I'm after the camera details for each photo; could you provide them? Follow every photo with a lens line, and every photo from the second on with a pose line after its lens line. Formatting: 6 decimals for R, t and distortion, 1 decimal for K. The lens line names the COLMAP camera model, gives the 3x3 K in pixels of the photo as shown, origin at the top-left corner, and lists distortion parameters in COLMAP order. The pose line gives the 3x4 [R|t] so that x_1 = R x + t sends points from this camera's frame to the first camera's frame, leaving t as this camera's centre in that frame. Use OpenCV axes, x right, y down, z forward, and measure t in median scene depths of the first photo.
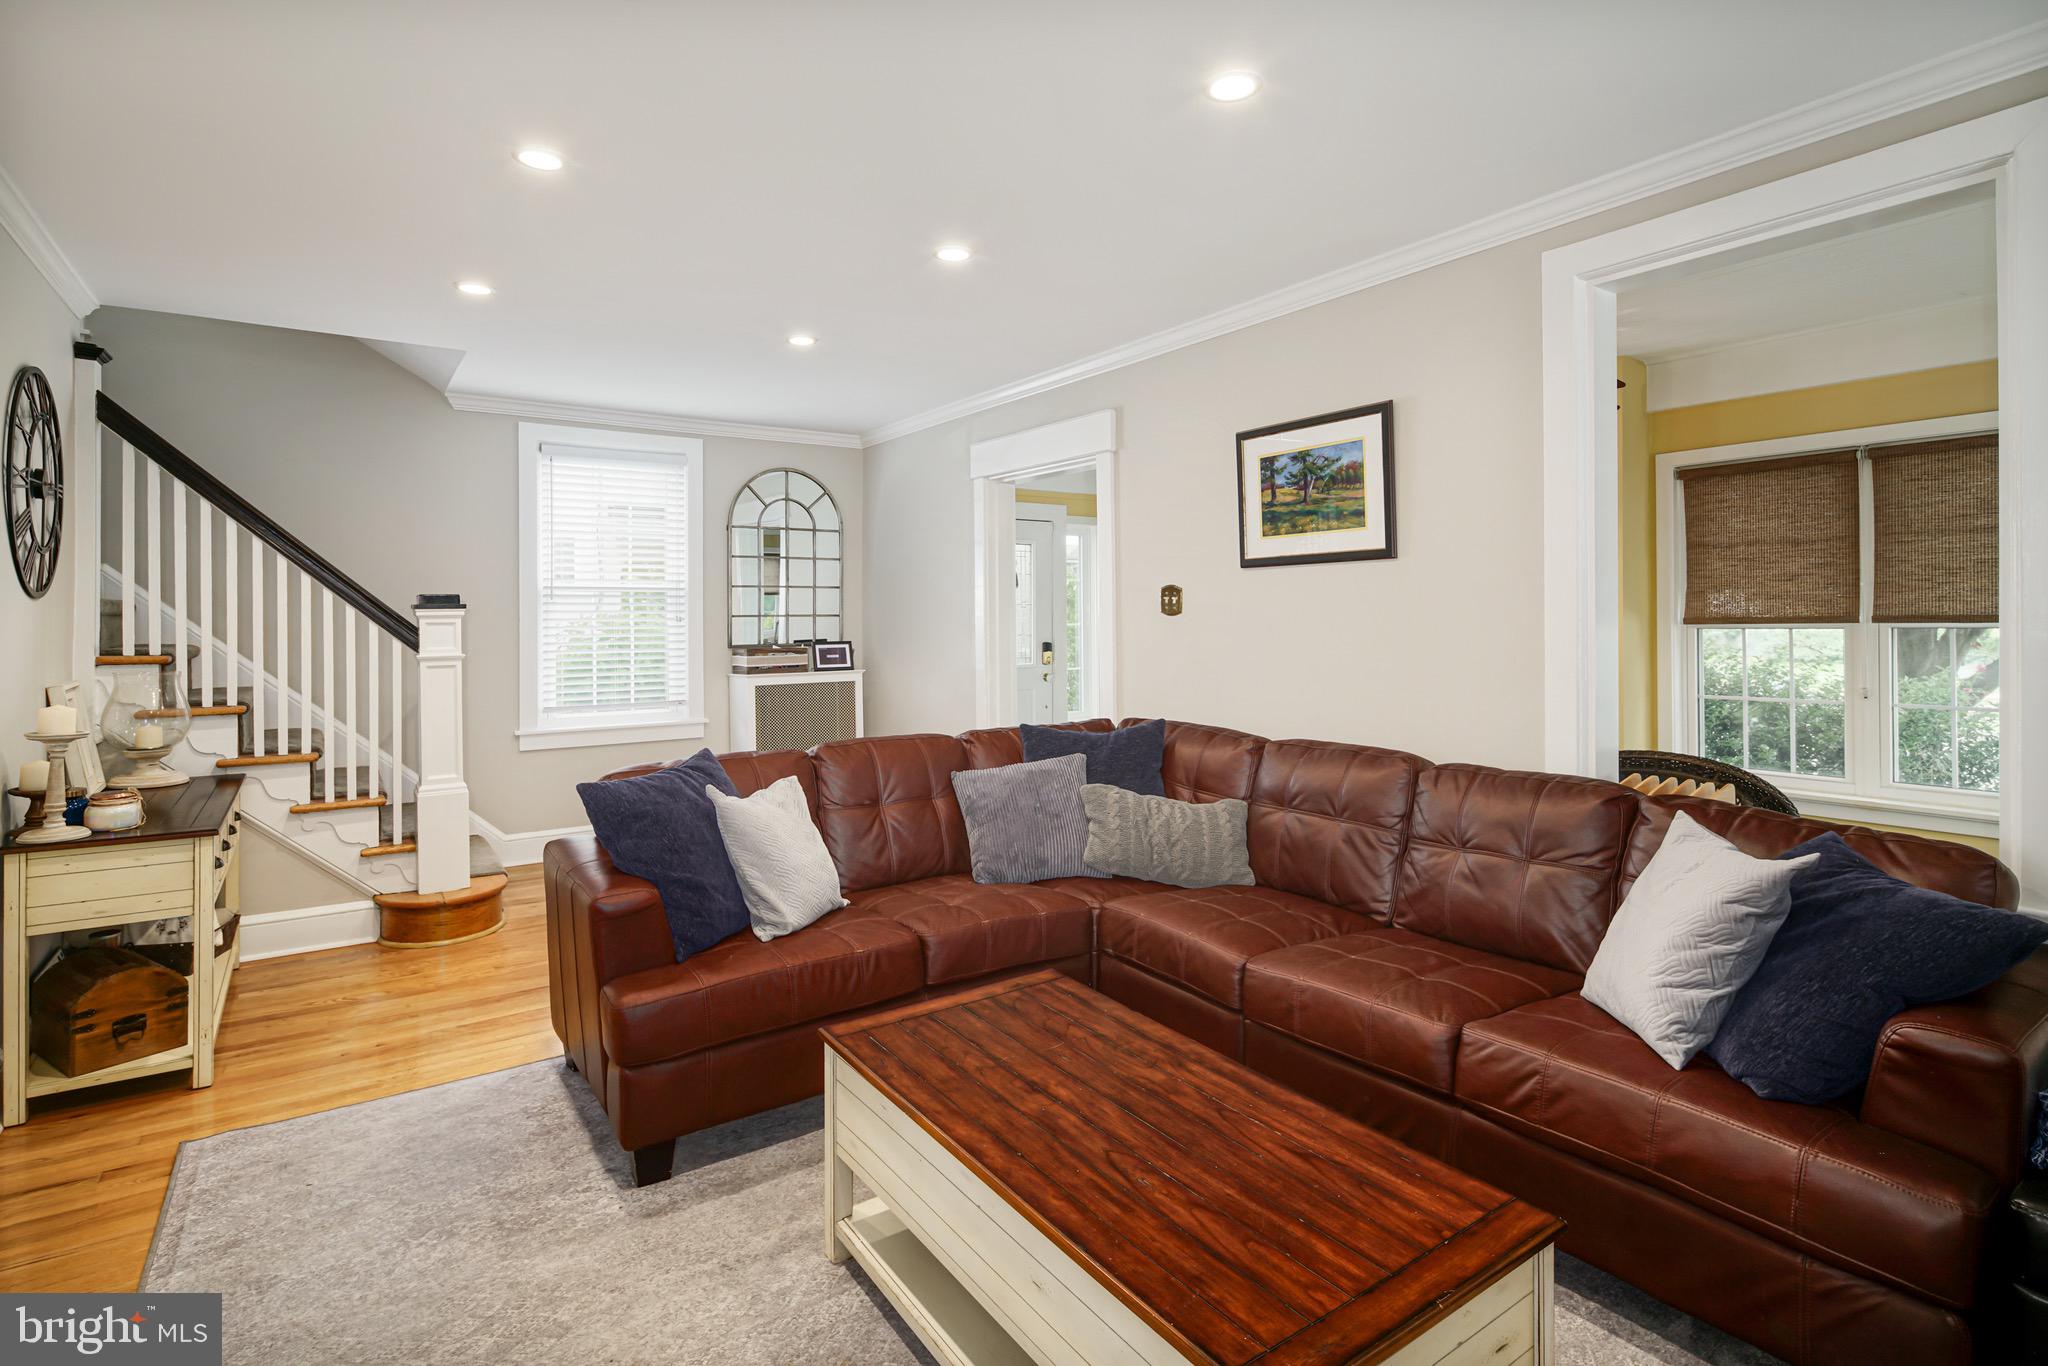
lens RADIAL K [[1004.4, 0, 1013.0], [0, 1004.4, 608.7], [0, 0, 1]] dist [-0.000460, -0.003185]
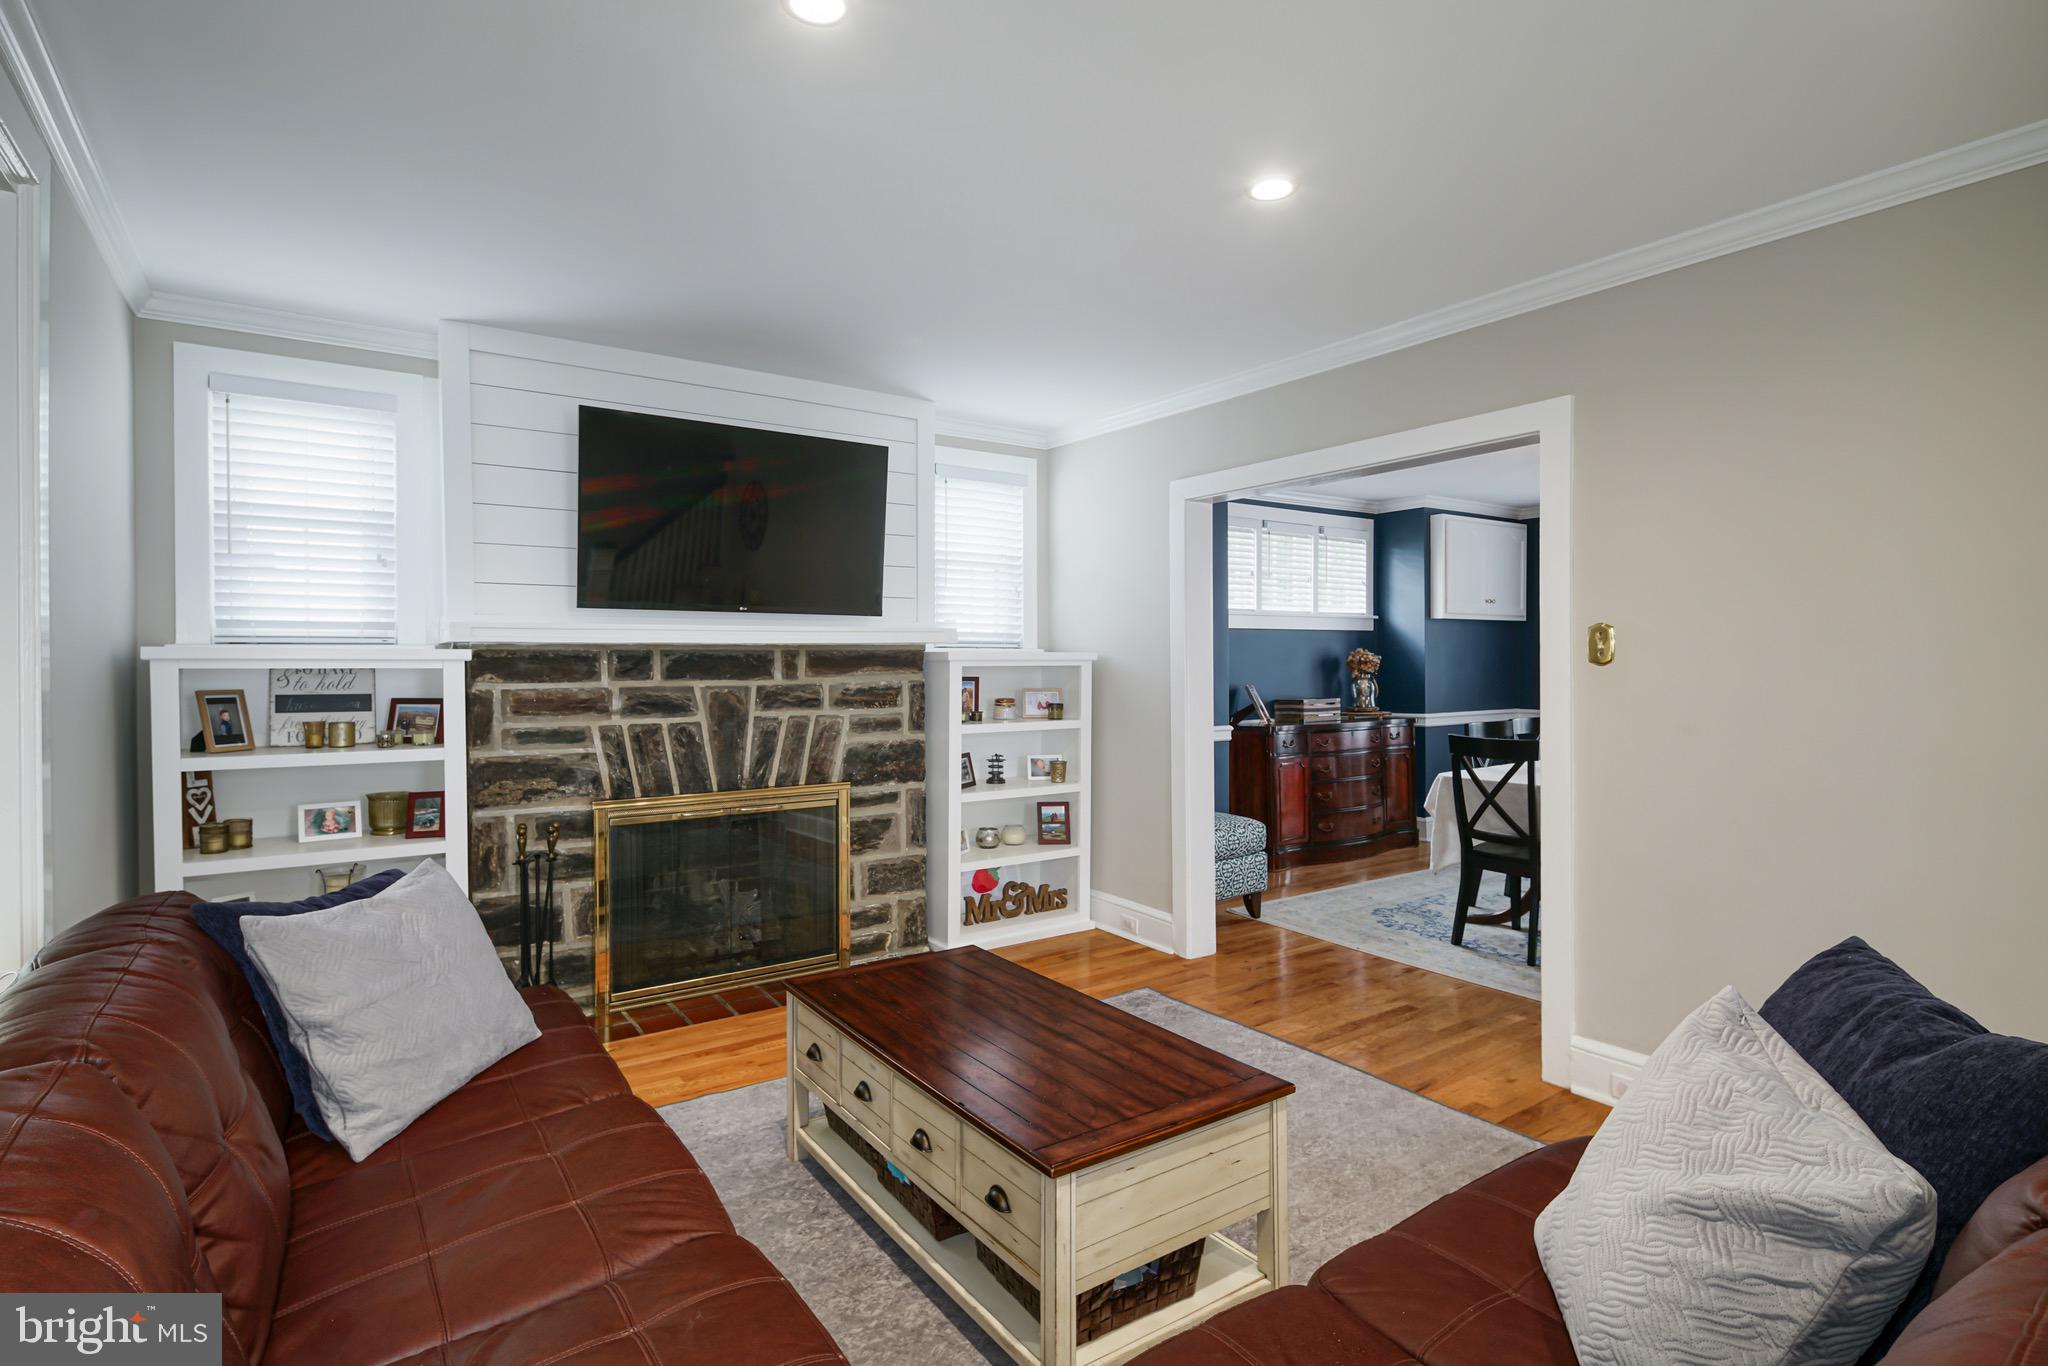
lens RADIAL K [[1004.4, 0, 1004.6], [0, 1004.4, 672.1], [0, 0, 1]] dist [-0.000460, -0.003185]
pose [[-0.999946, 0.007644, 0.007072, 0.045993], [0.007693, 0.999947, 0.006806, 0.008929], [-0.007020, 0.006860, -0.999952, 1.207159]]
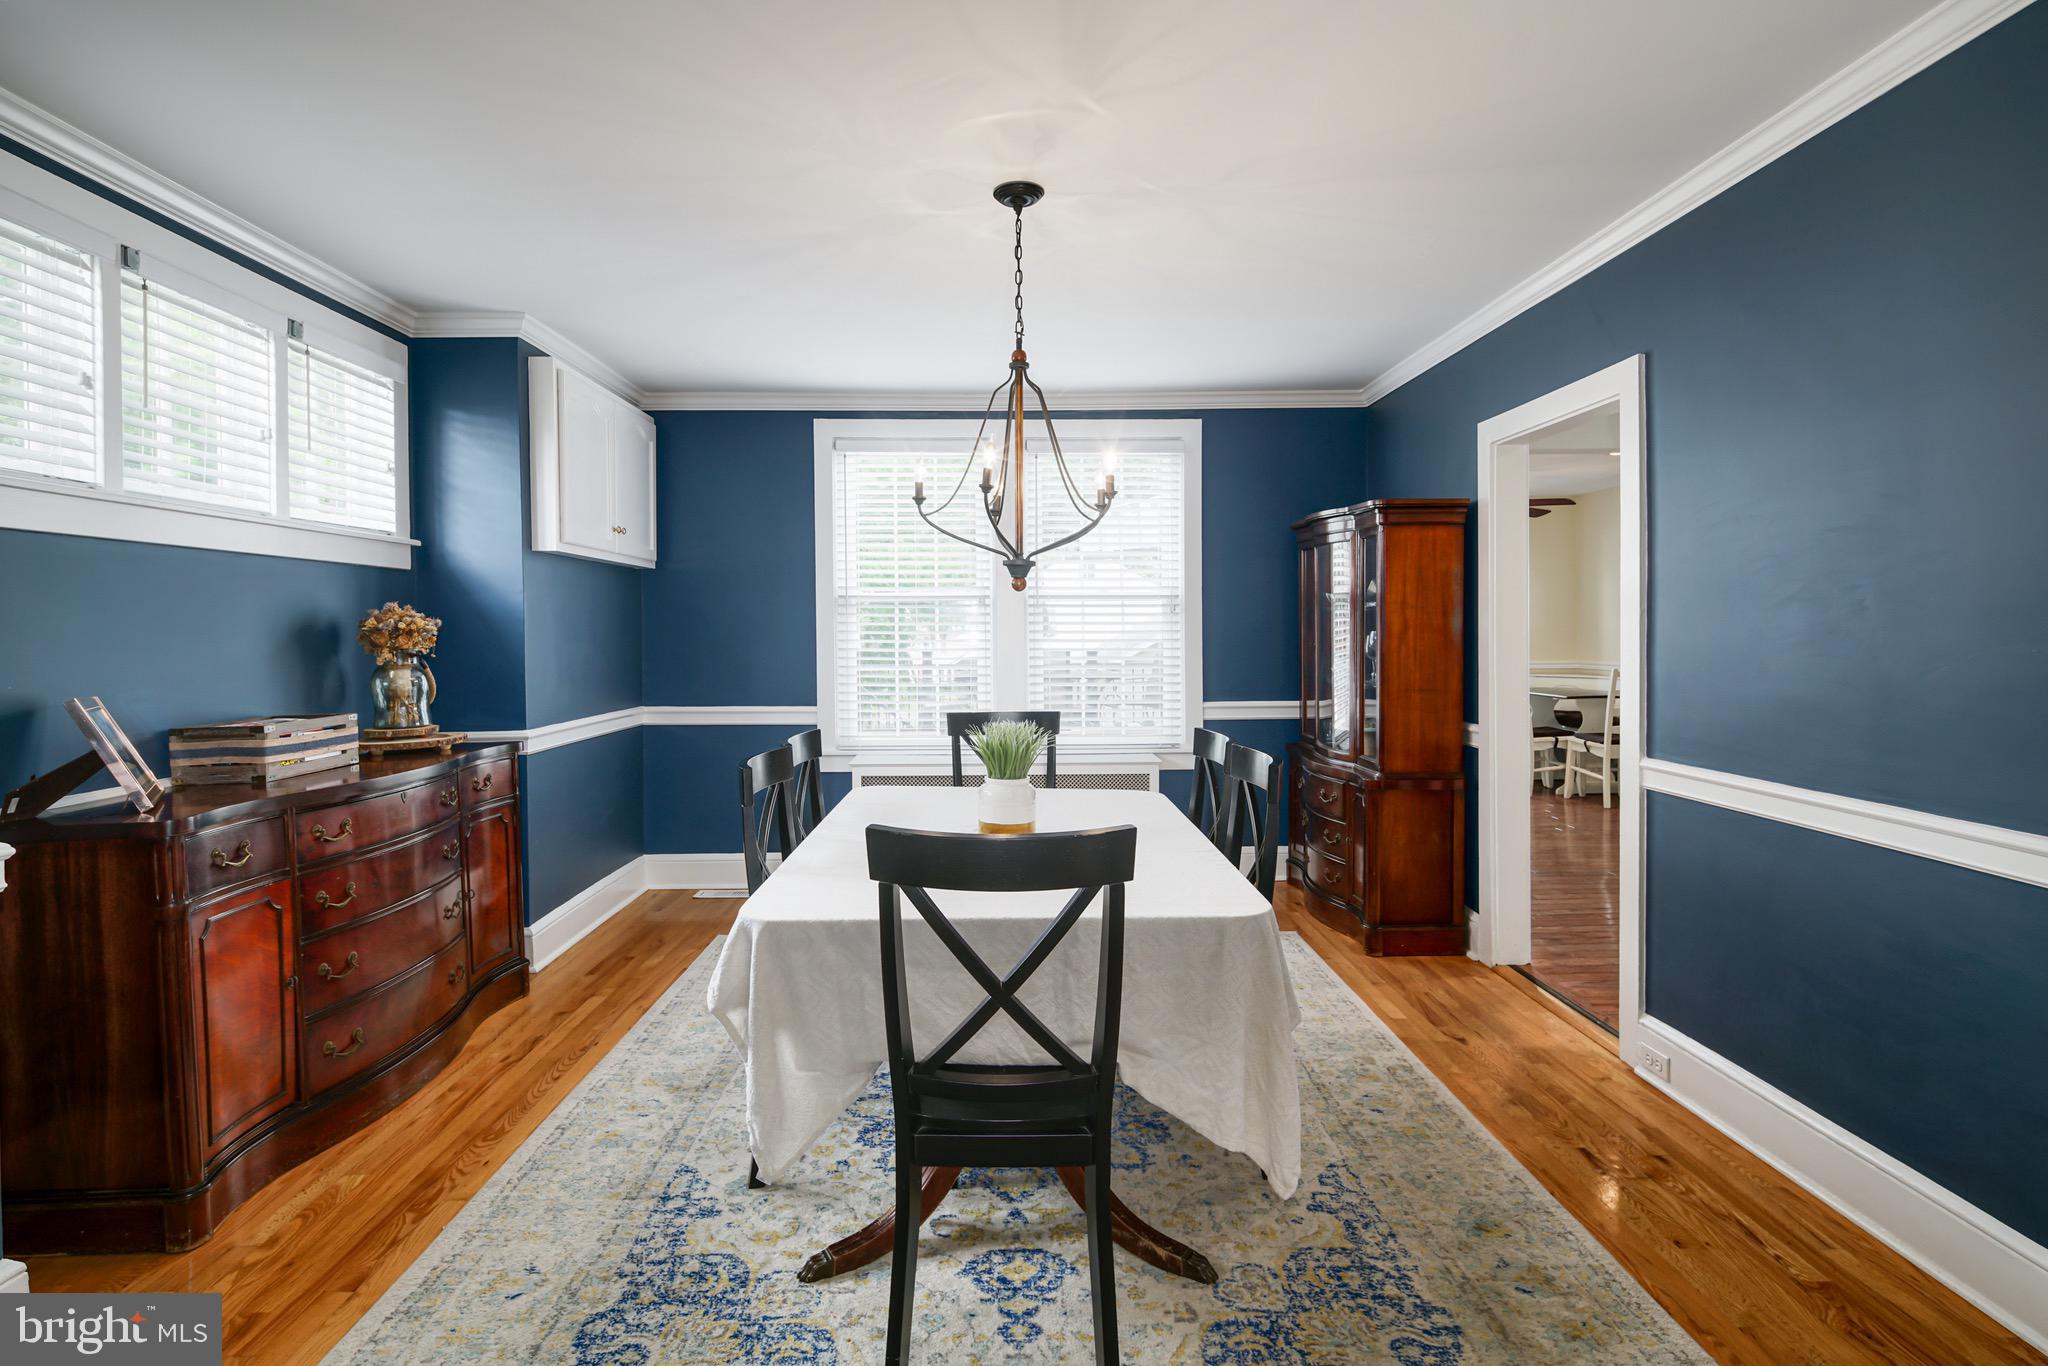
lens RADIAL K [[1004.4, 0, 1039.7], [0, 1004.4, 650.4], [0, 0, 1]] dist [-0.000460, -0.003185]
pose [[-0.537682, 0.023910, -0.842809, -0.196340], [0.014459, 0.999712, 0.019137, 0.016497], [0.843024, -0.001897, -0.537873, 0.149914]]
